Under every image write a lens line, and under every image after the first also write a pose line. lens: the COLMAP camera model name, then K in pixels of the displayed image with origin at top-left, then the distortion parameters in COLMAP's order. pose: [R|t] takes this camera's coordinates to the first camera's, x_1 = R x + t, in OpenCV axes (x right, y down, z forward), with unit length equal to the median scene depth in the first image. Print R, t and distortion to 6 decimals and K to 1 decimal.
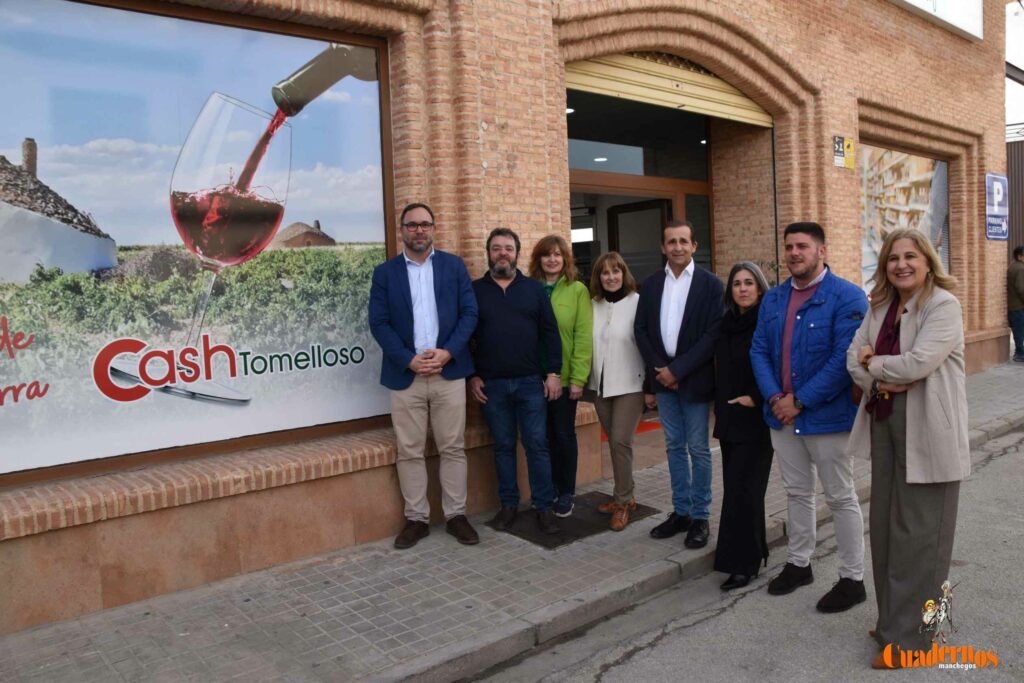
lens RADIAL K [[816.4, 0, 511.3], [0, 816.4, 337.8], [0, 0, 1]] dist [-0.160118, 0.120291]
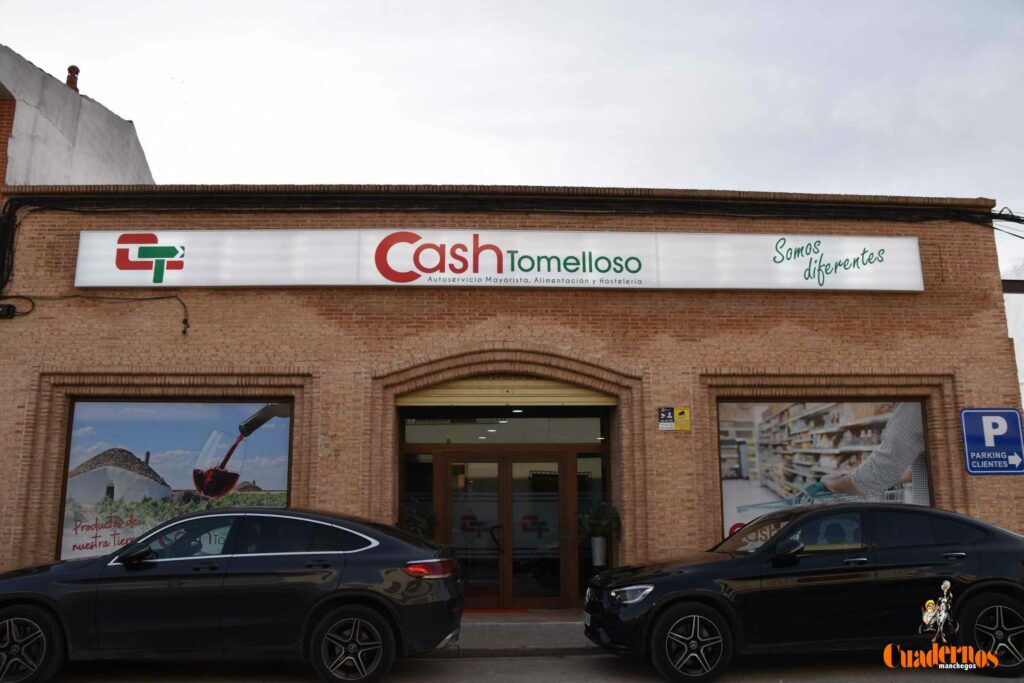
lens RADIAL K [[816.4, 0, 515.7], [0, 816.4, 335.2], [0, 0, 1]] dist [-0.160118, 0.120291]
pose [[0.784688, -0.091106, -0.613159, 1.649736], [-0.065539, 0.971404, -0.228208, -0.068029], [0.616417, 0.219258, 0.756278, -0.343420]]
